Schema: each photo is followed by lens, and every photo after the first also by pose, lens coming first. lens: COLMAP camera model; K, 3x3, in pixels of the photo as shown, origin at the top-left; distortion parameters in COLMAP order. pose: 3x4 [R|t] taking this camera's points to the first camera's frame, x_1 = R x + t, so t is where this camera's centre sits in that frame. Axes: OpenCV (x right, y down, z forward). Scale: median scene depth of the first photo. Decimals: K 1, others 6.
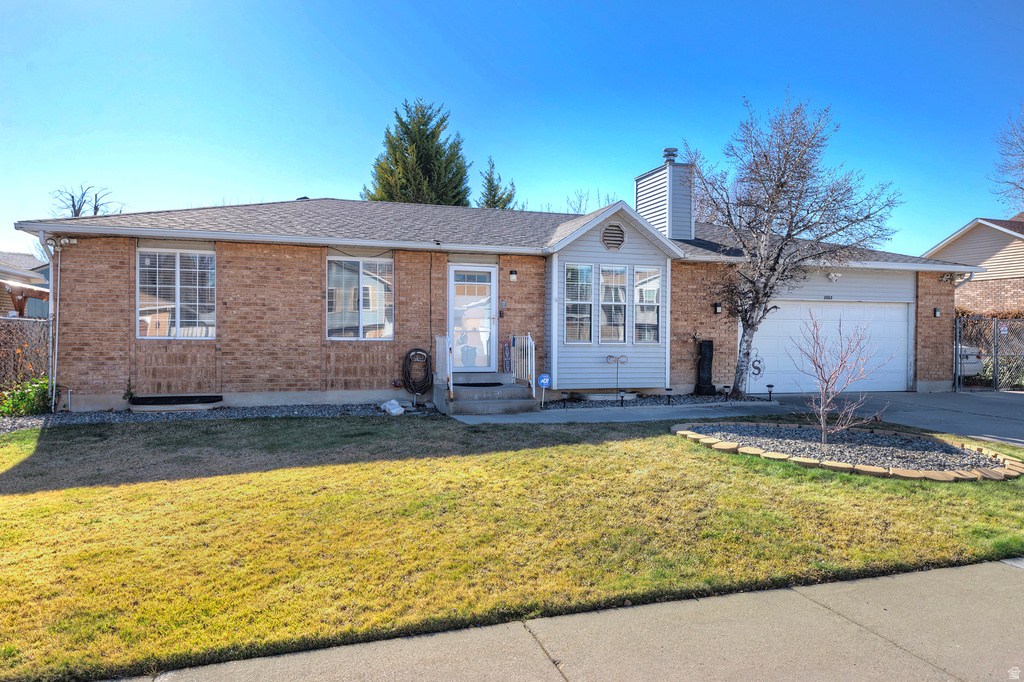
lens RADIAL K [[680.0, 0, 511.4], [0, 680.0, 339.5], [0, 0, 1]] dist [-0.007735, -0.003189]
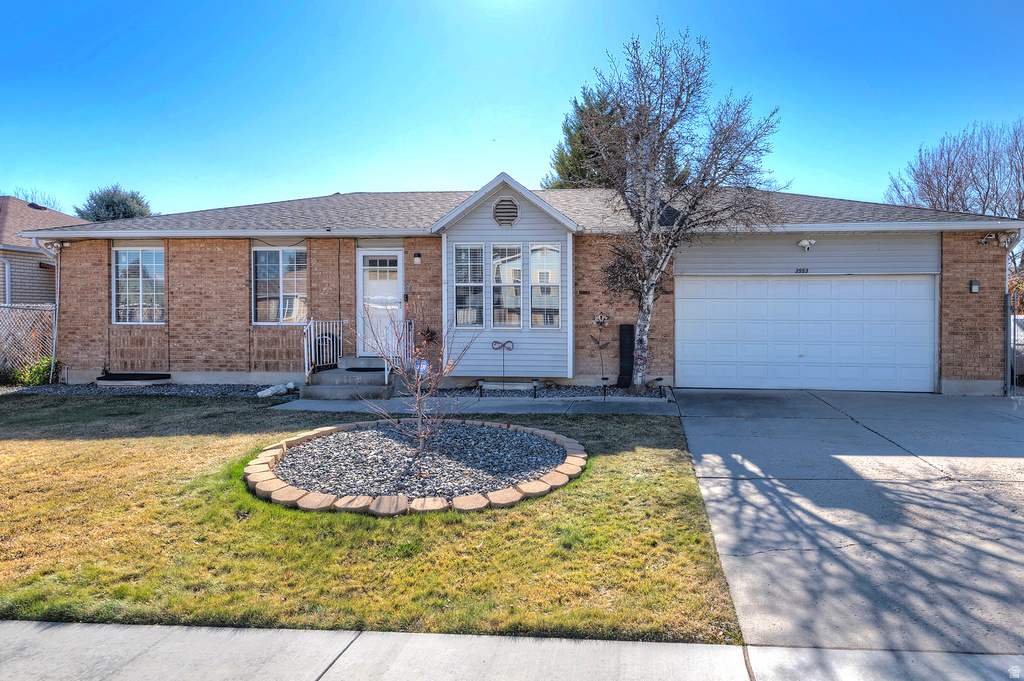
lens RADIAL K [[674.4, 0, 512.0], [0, 674.4, 332.2], [0, 0, 1]] dist [-0.000057, 0.002063]
pose [[0.927750, 0.002662, -0.373192, 0.498991], [0.001168, 0.999949, 0.010039, 0.001888], [0.373199, -0.009749, 0.927700, 0.156757]]
